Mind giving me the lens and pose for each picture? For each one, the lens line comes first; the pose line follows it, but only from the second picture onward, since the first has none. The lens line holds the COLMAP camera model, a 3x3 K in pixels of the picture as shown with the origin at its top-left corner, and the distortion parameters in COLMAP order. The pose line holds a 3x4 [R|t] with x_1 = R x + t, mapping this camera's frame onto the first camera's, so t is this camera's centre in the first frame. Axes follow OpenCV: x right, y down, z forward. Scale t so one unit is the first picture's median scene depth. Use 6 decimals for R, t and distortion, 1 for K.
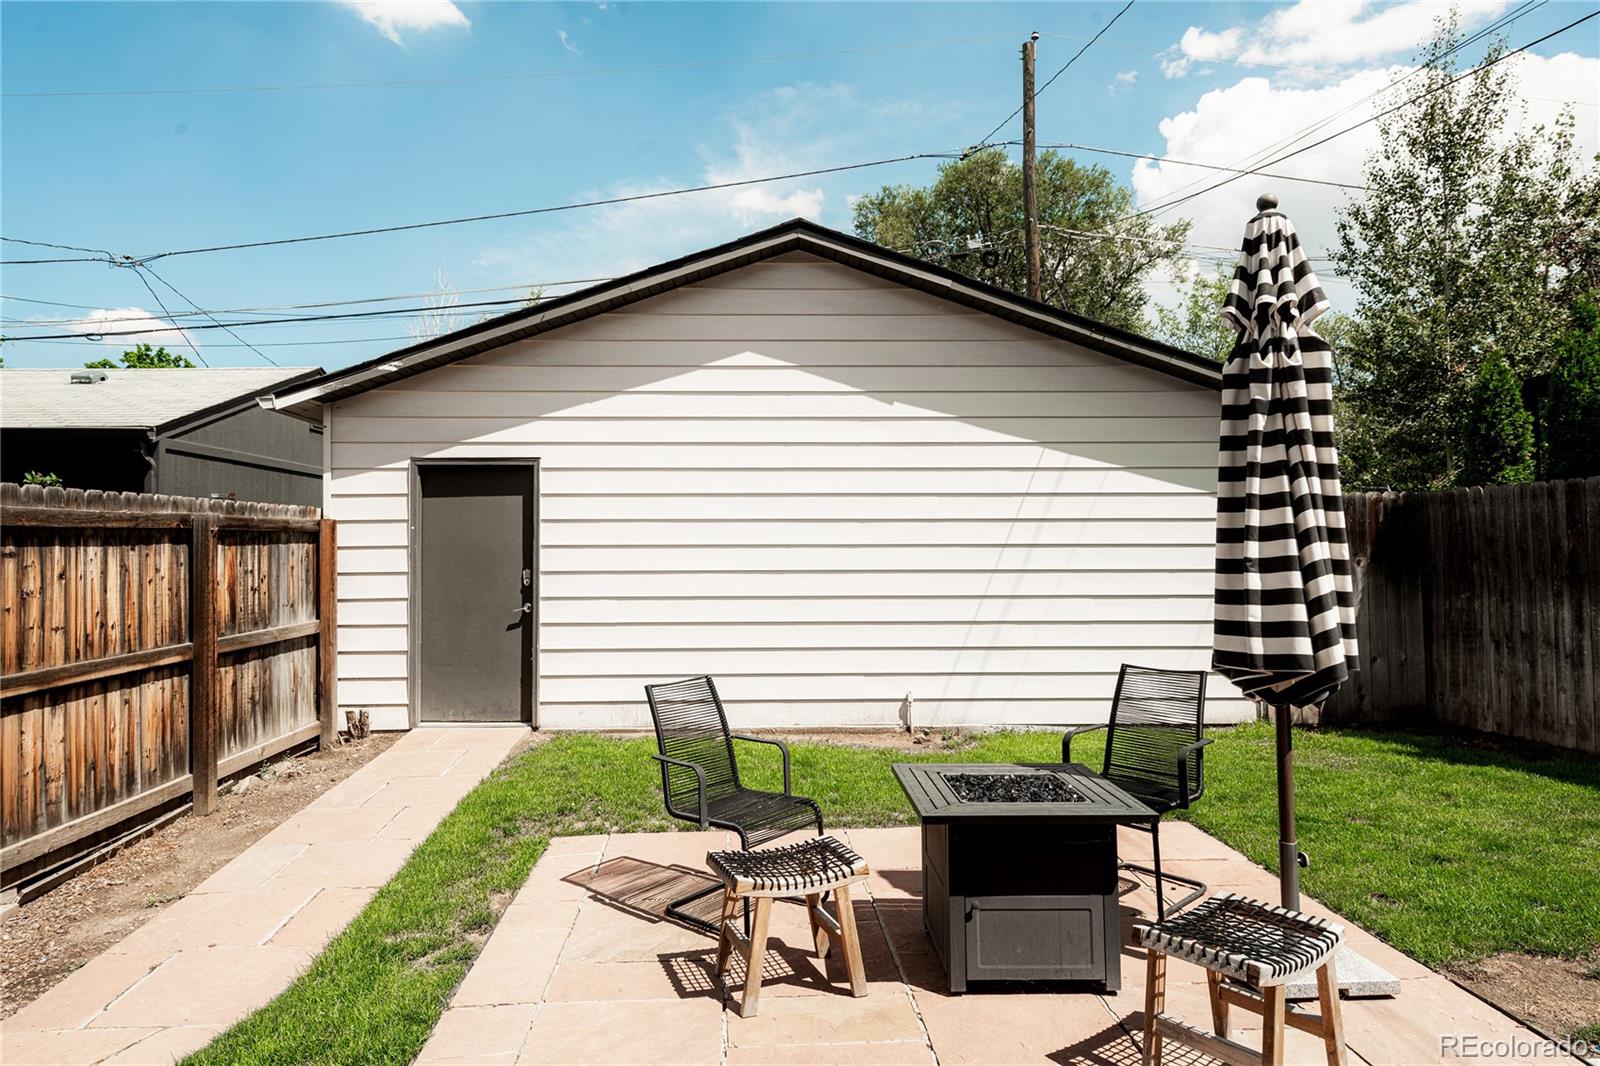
lens RADIAL K [[981.9, 0, 802.0], [0, 981.9, 512.2], [0, 0, 1]] dist [0.000716, 0.001403]
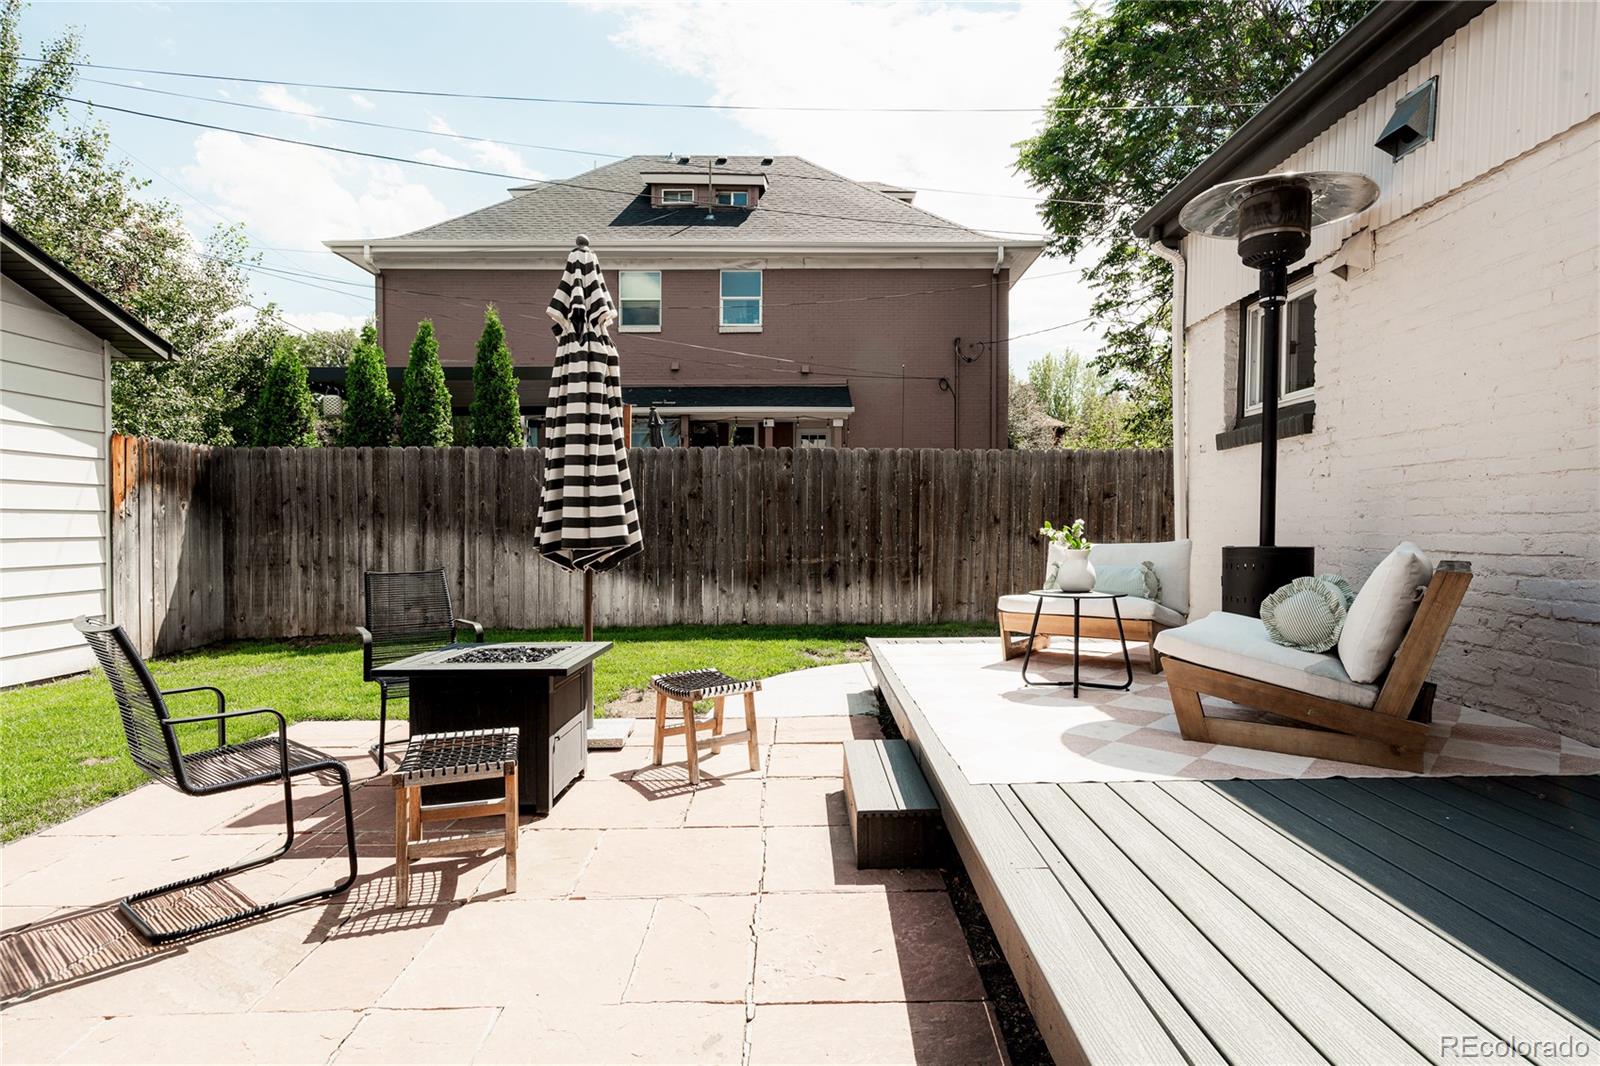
lens RADIAL K [[848.7, 0, 800.0], [0, 848.7, 533.0], [0, 0, 1]] dist [0.012603, -0.000530]
pose [[0.045574, -0.012528, 0.998882, -0.417530], [-0.031823, 0.999396, 0.013986, 0.052545], [-0.998454, -0.032424, 0.045147, 0.302880]]
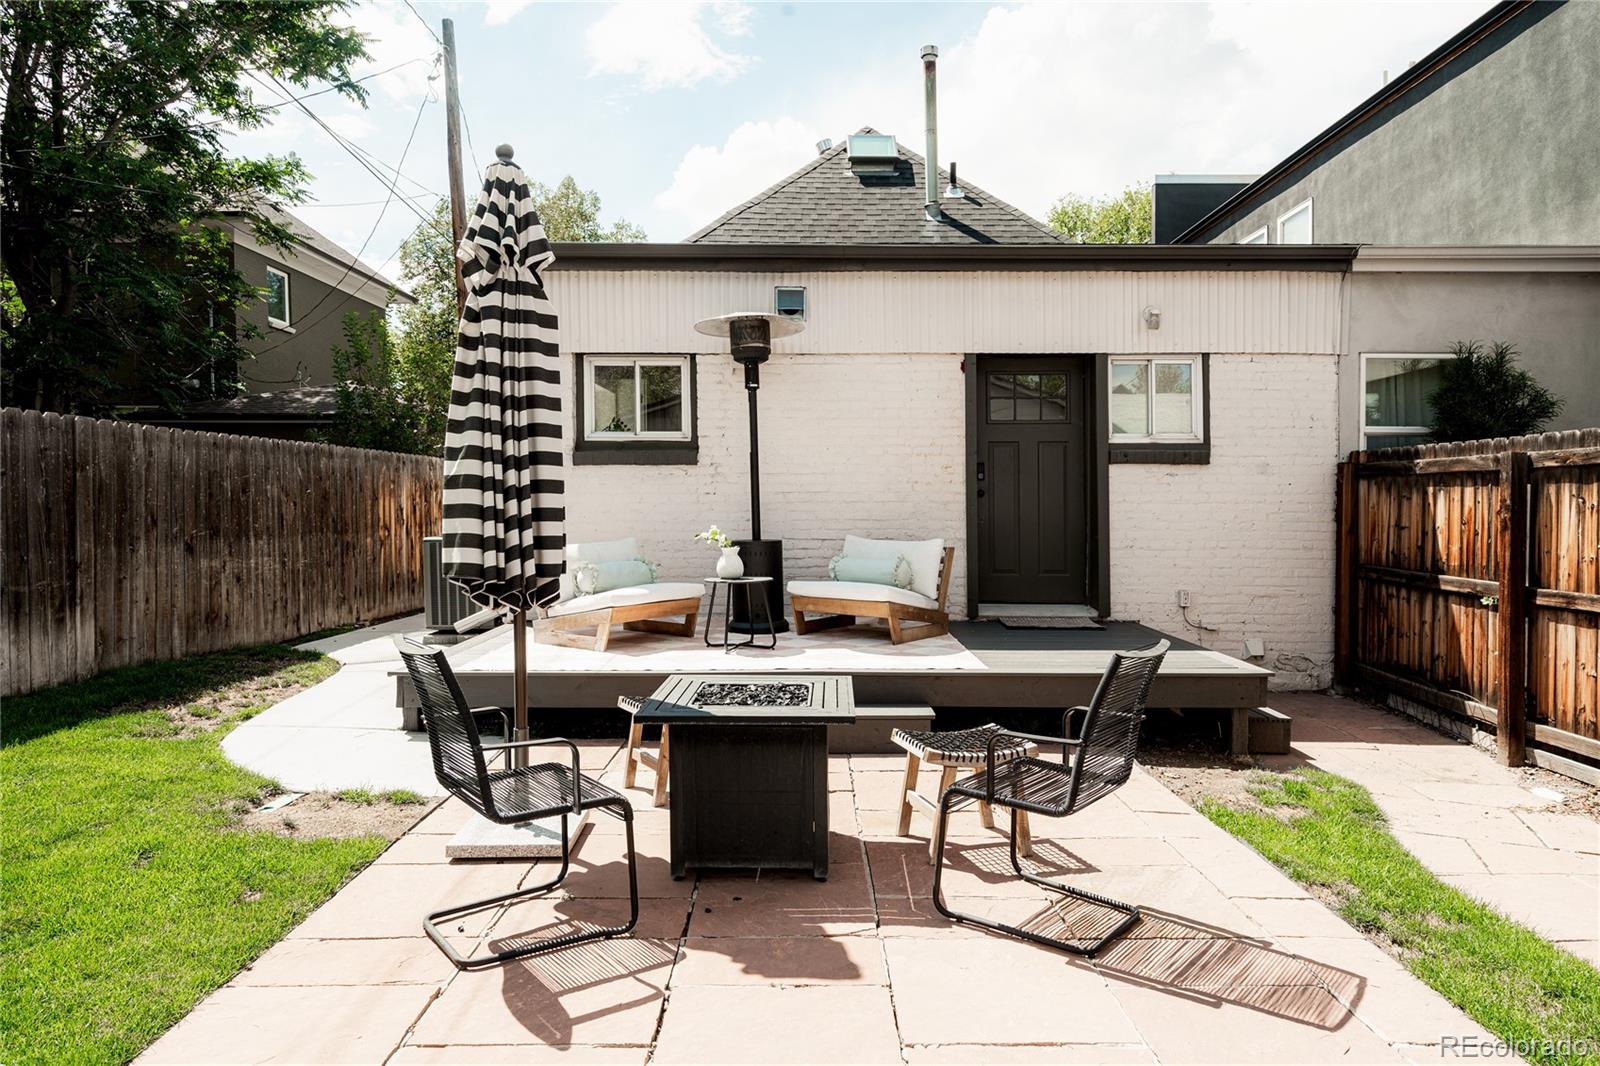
lens RADIAL K [[981.9, 0, 802.0], [0, 981.9, 512.2], [0, 0, 1]] dist [0.000716, 0.001403]
pose [[-0.998418, -0.003340, 0.056136, 0.056129], [-0.004527, 0.999769, -0.021016, 0.051480], [-0.056053, -0.021237, -0.998202, 1.060893]]
